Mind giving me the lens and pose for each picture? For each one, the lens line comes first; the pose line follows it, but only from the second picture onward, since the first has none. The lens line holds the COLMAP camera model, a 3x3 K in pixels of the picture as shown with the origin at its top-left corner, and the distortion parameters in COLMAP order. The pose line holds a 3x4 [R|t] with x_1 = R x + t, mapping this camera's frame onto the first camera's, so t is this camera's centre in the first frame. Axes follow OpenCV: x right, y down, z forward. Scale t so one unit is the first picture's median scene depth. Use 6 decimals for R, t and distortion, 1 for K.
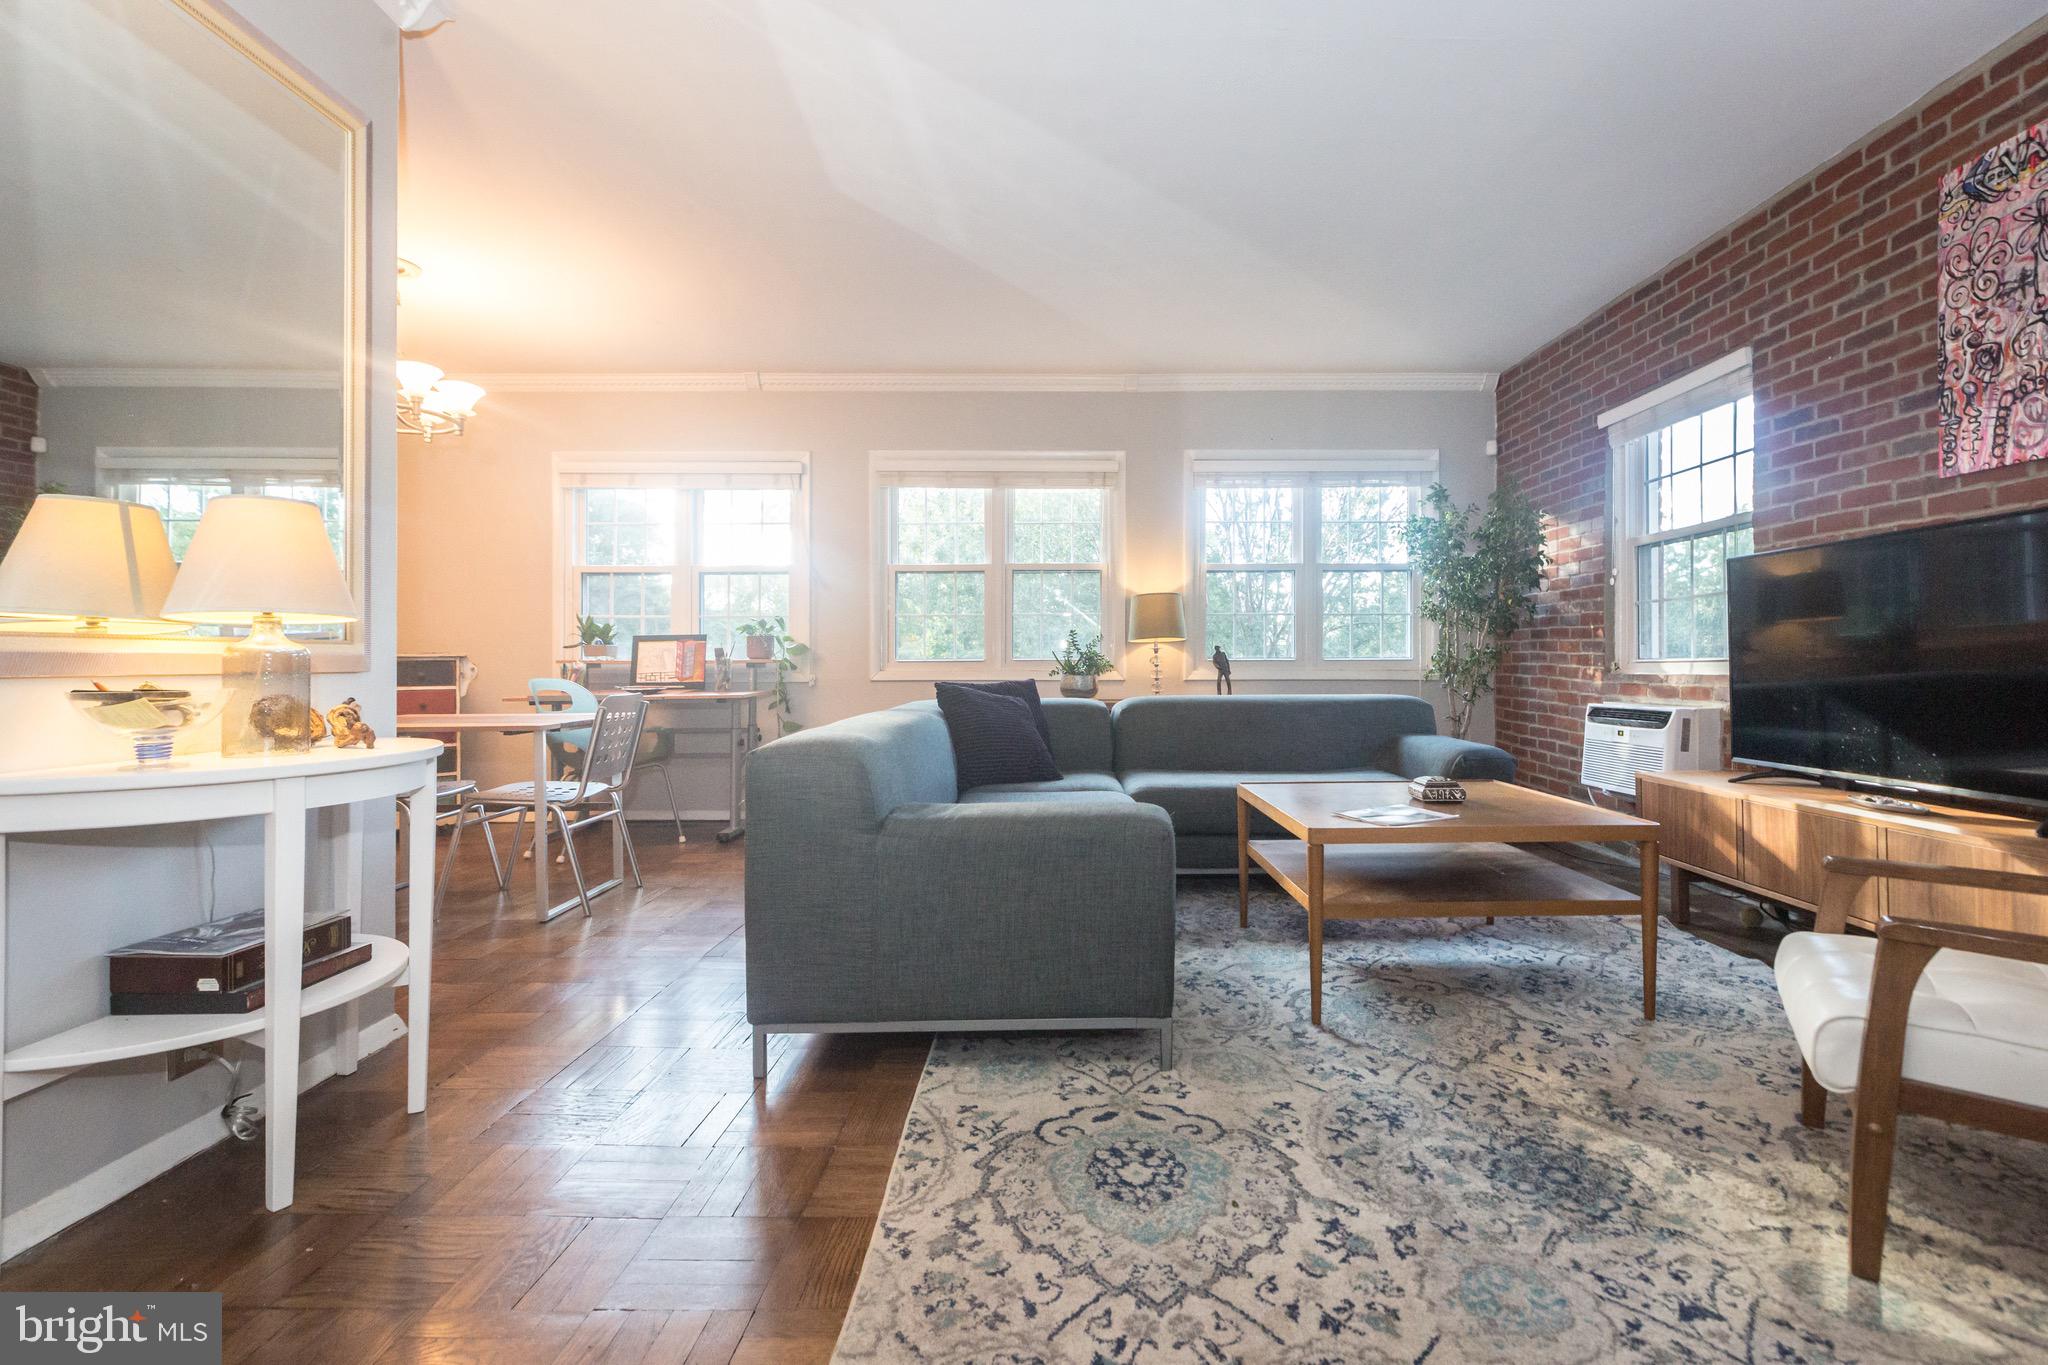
lens RADIAL K [[944.8, 0, 1050.8], [0, 944.8, 664.6], [0, 0, 1]] dist [0.010927, -0.004707]
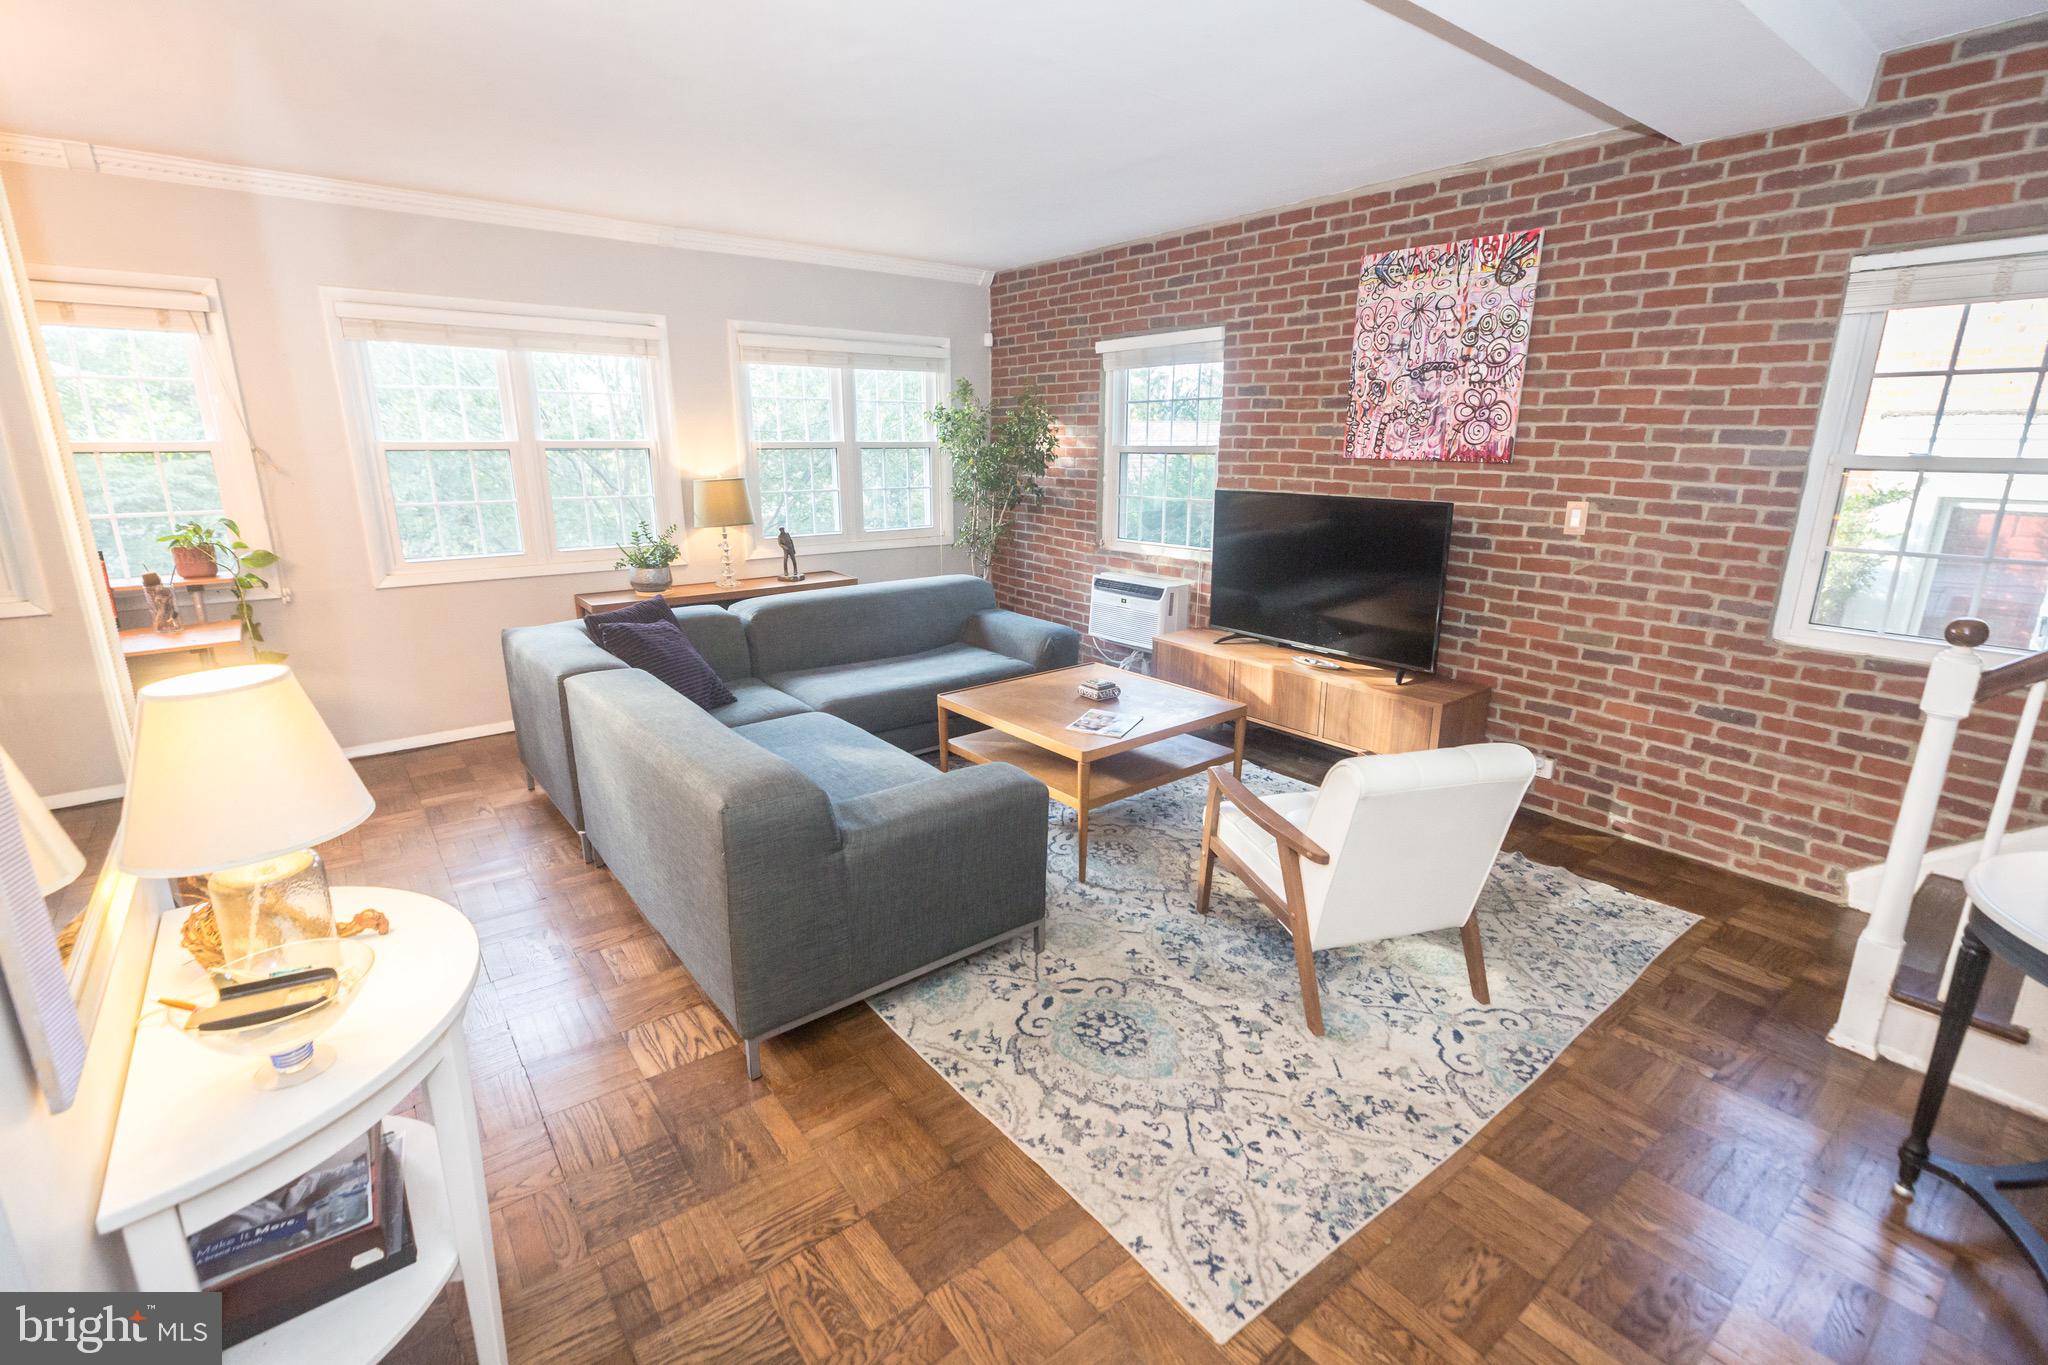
lens RADIAL K [[944.8, 0, 1015.8], [0, 944.8, 674.5], [0, 0, 1]] dist [0.010927, -0.004707]
pose [[0.783312, -0.147742, 0.603817, -0.429113], [-0.004604, 0.969941, 0.243298, -0.185865], [-0.621612, -0.193358, 0.759086, 0.046119]]
